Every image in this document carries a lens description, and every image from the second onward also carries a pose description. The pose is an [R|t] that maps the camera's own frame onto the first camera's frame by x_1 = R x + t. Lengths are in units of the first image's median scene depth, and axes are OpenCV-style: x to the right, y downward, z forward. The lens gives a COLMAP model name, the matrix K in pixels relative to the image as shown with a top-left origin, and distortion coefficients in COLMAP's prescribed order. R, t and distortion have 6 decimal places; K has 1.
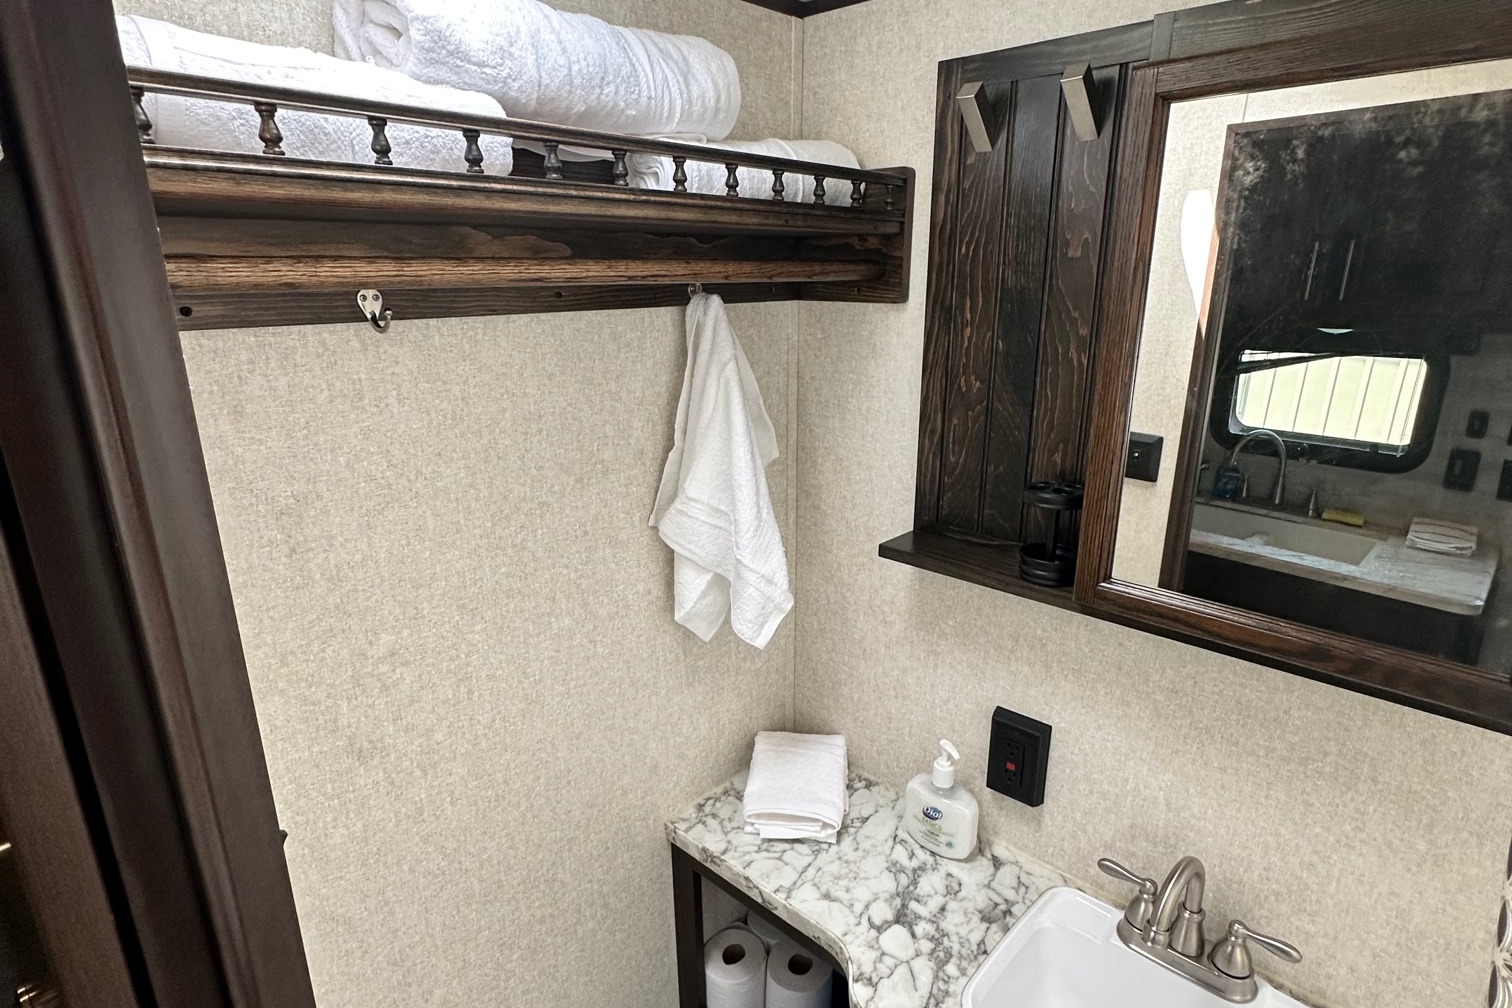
lens RADIAL K [[803.0, 0, 762.0], [0, 803.0, 508.1], [0, 0, 1]] dist [-0.005793, 0.000073]
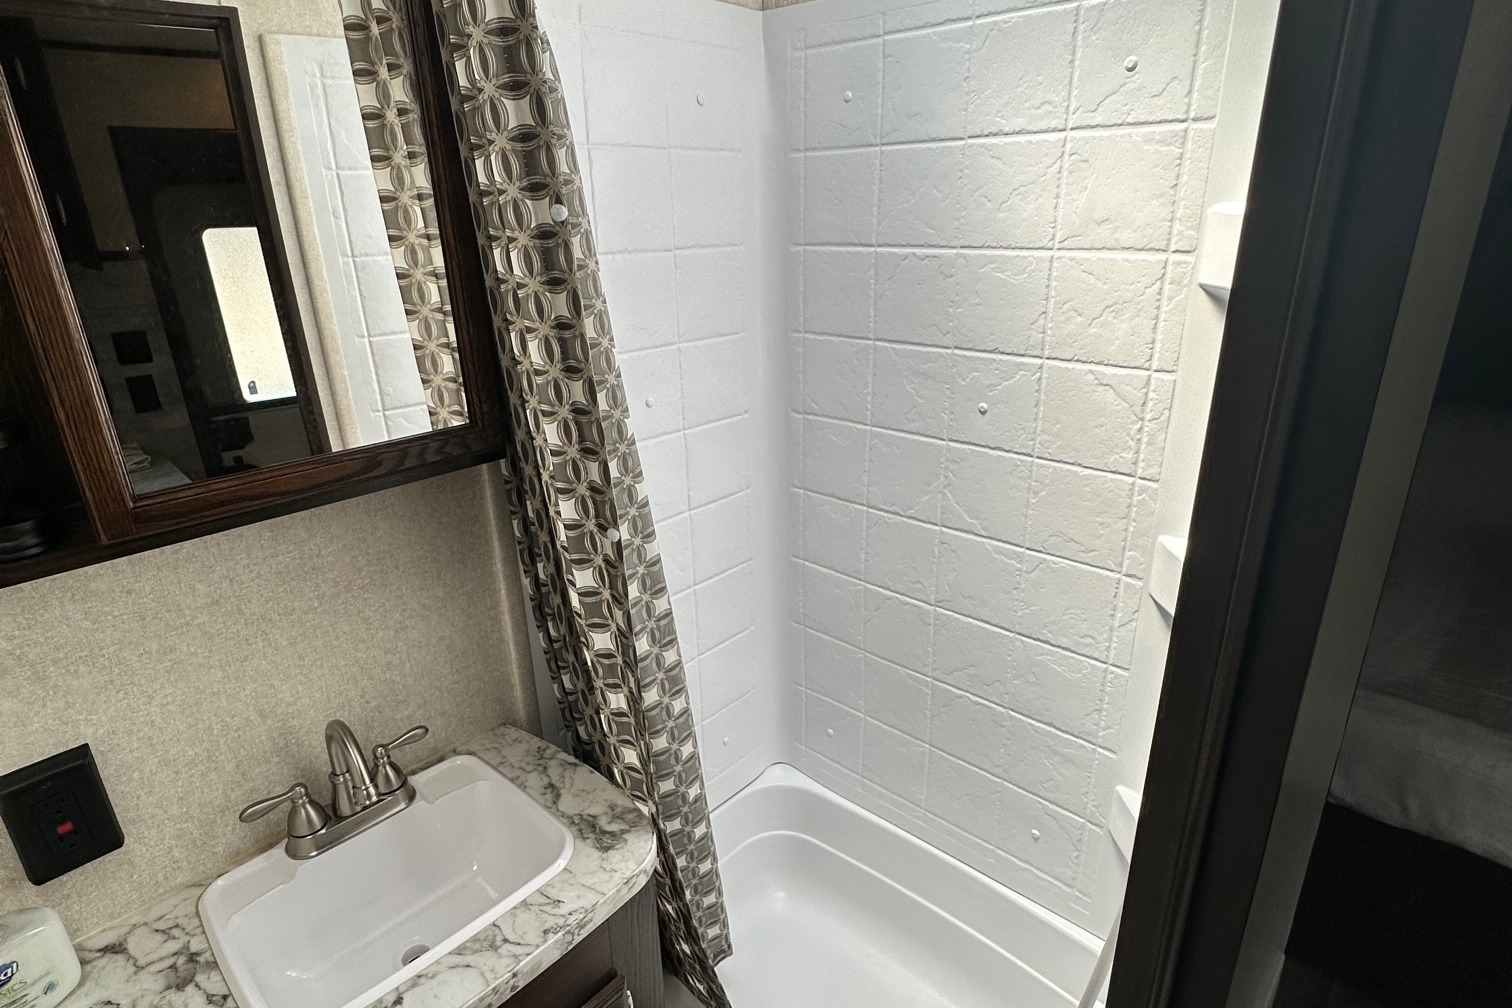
lens RADIAL K [[803.0, 0, 763.7], [0, 803.0, 503.8], [0, 0, 1]] dist [-0.005793, 0.000073]
pose [[0.007086, -0.350884, 0.936392, -0.271294], [0.314528, 0.889671, 0.330996, 0.019758], [-0.949222, 0.292176, 0.116667, 0.235225]]
